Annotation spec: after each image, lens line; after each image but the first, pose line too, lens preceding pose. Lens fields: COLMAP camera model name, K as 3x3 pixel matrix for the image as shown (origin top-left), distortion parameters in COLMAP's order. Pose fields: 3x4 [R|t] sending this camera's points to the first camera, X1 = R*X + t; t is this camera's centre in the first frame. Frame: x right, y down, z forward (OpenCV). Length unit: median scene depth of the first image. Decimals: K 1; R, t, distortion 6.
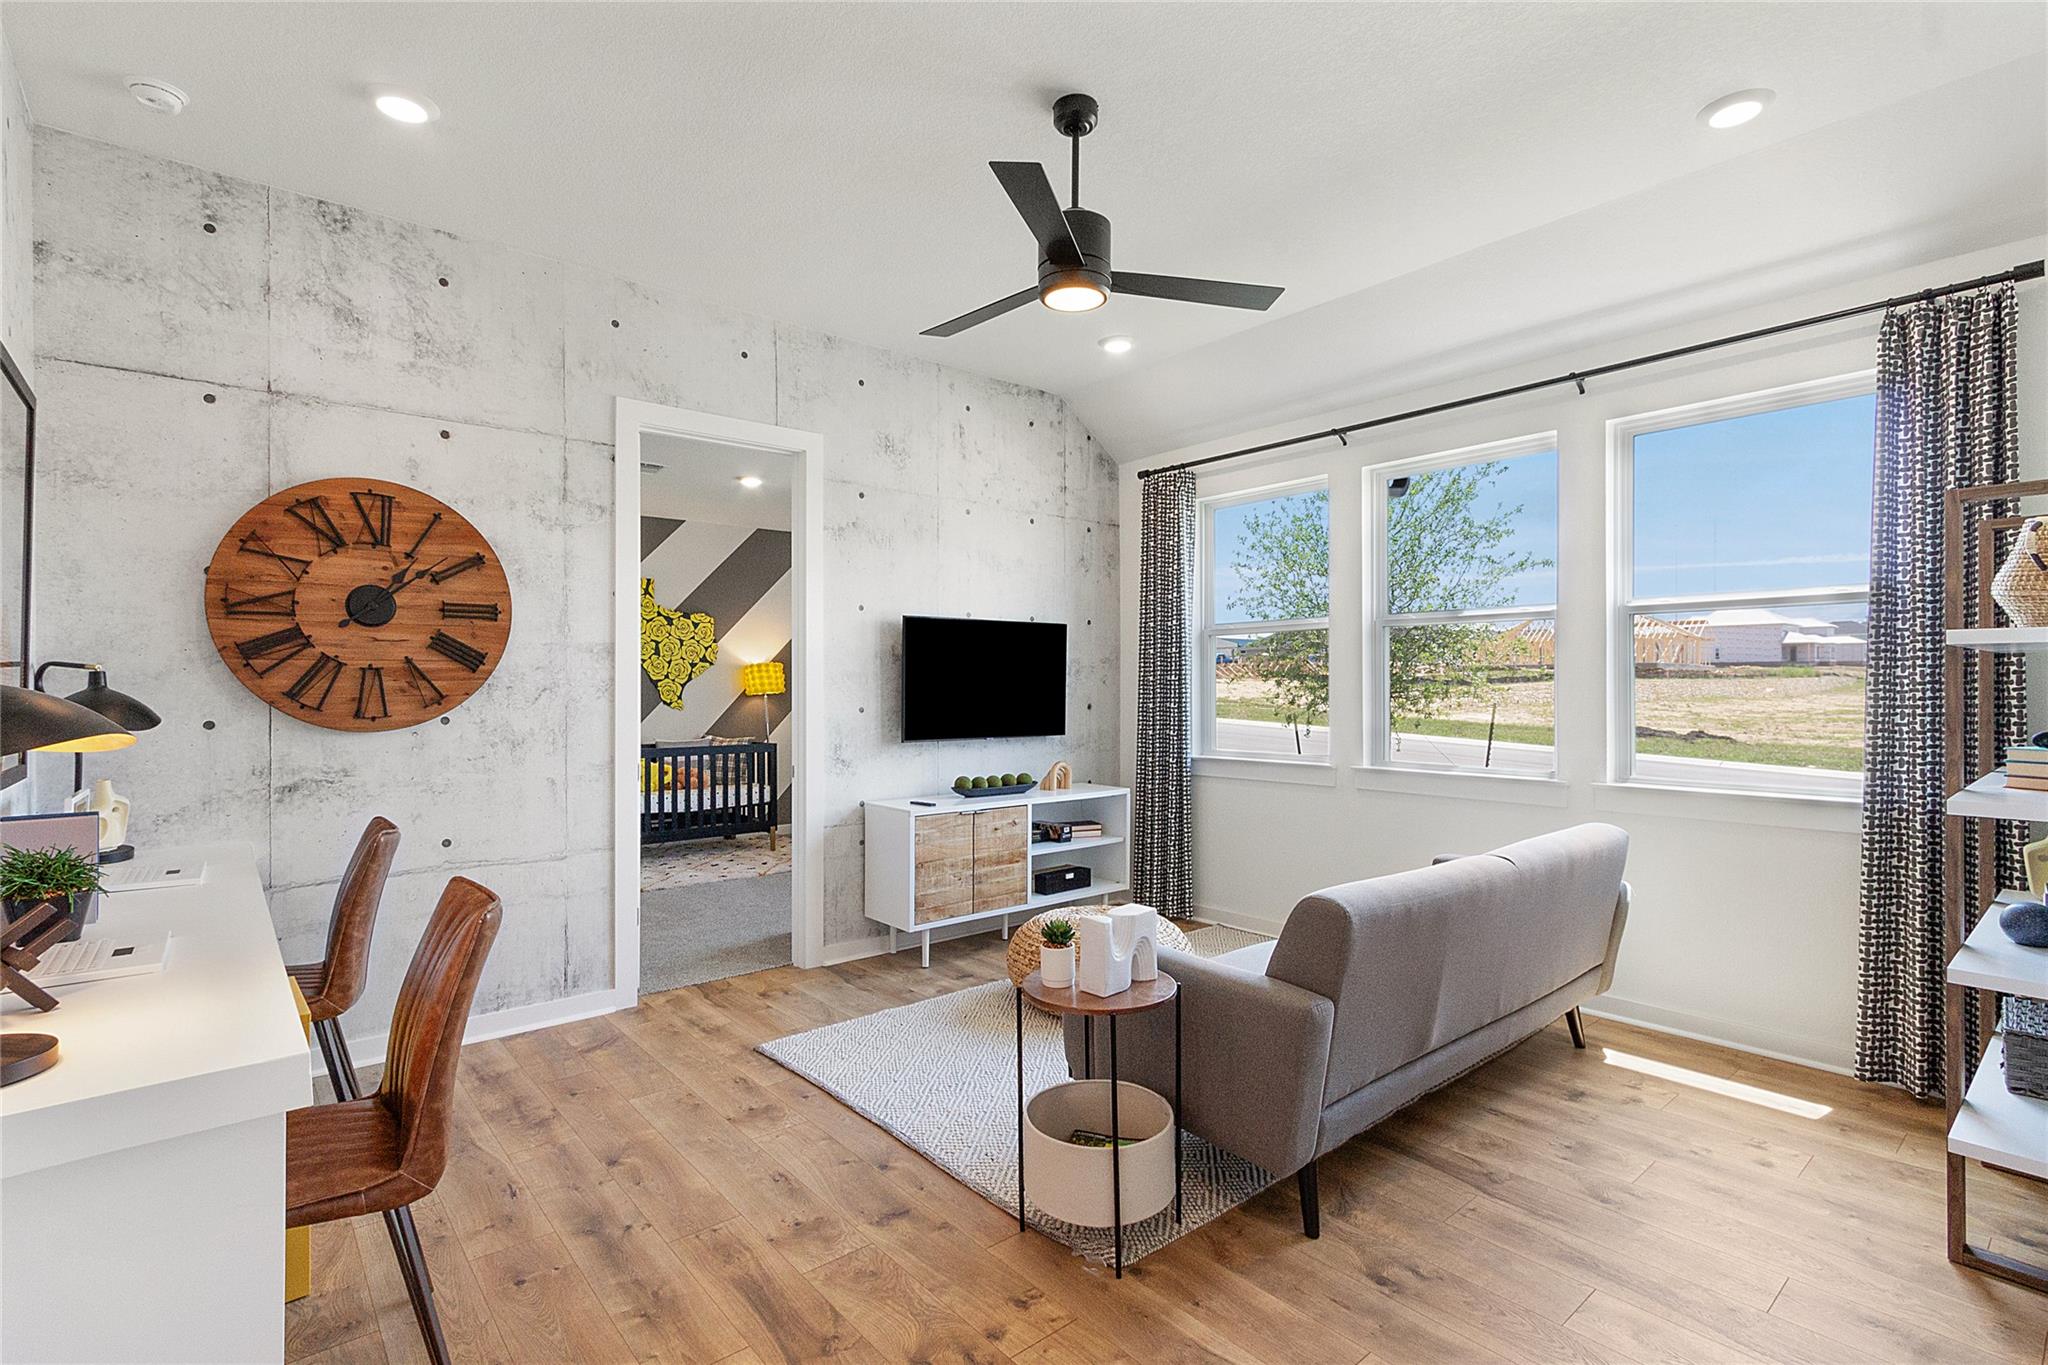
lens RADIAL K [[961.4, 0, 1012.0], [0, 961.4, 674.8], [0, 0, 1]] dist [-0.000134, 0.000143]
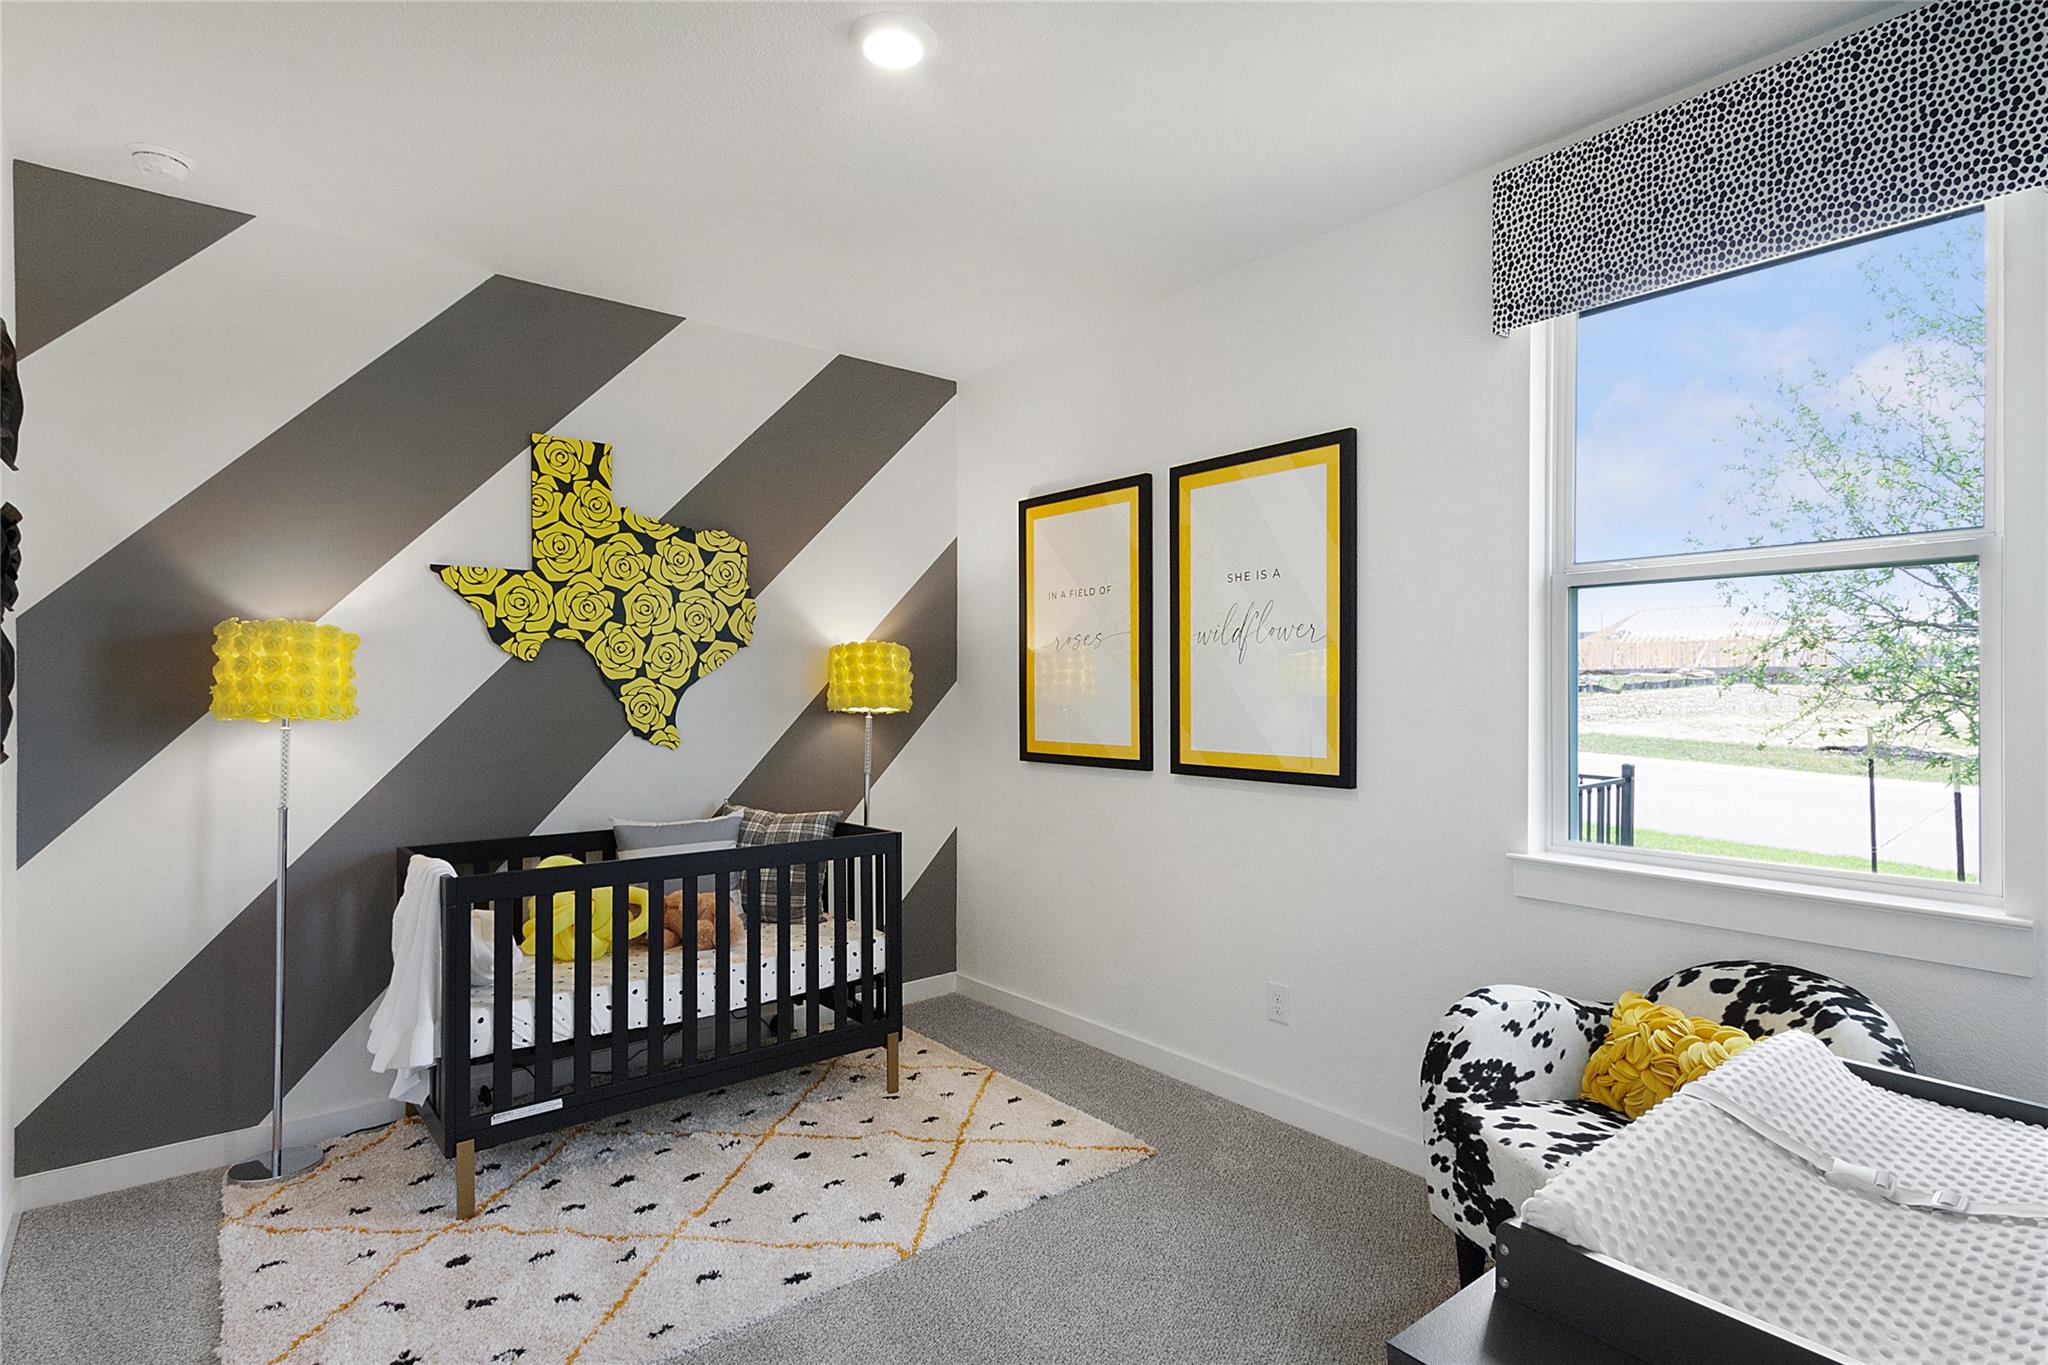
lens RADIAL K [[1012.3, 0, 1036.8], [0, 1012.3, 679.2], [0, 0, 1]] dist [-0.004384, -0.000277]
pose [[0.999983, 0.002572, 0.005152, -0.233743], [-0.002574, 0.999997, 0.000355, 0.005746], [-0.005151, -0.000368, 0.999987, 0.693718]]
